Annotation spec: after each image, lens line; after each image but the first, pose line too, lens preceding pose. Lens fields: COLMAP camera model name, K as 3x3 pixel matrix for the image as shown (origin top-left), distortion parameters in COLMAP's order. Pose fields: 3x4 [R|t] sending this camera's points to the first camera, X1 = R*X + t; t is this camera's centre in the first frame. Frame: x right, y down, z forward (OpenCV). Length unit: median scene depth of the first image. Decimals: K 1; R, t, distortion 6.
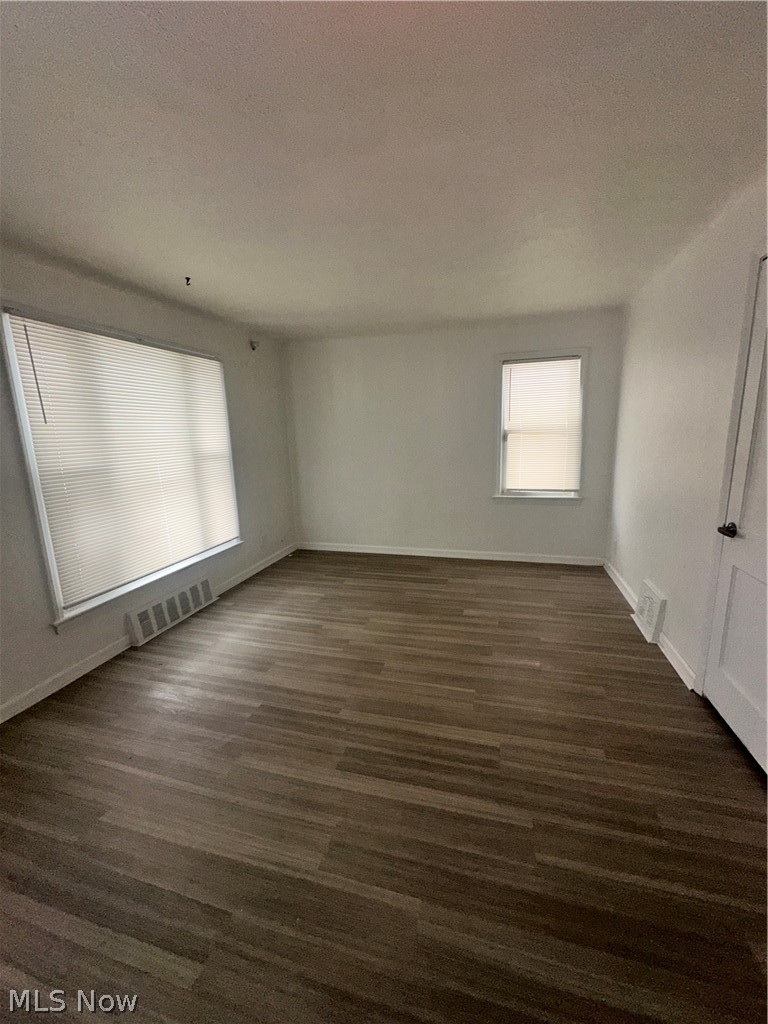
lens RADIAL K [[406.2, 0, 384.0], [0, 406.2, 512.0], [0, 0, 1]] dist [0.000712, 0.000106]
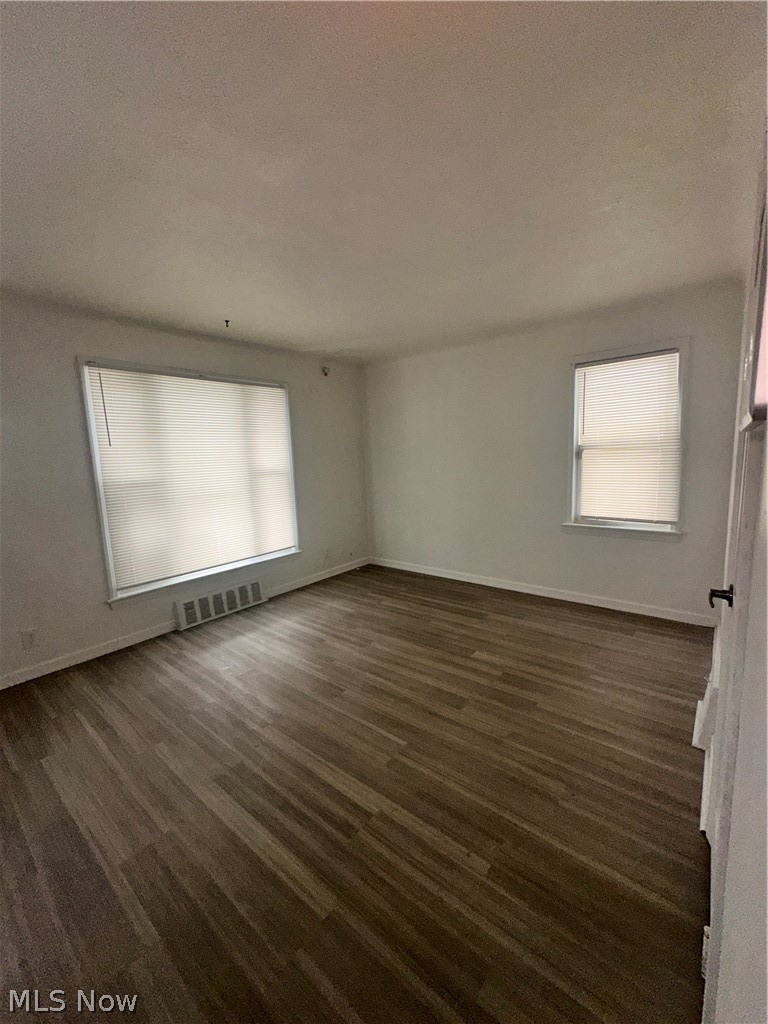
lens RADIAL K [[406.2, 0, 384.0], [0, 406.2, 512.0], [0, 0, 1]] dist [0.000712, 0.000106]
pose [[0.918182, 0.050432, -0.392935, 0.327976], [-0.066667, 0.997389, -0.027770, -0.018887], [0.390509, 0.051694, 0.919147, 0.101841]]
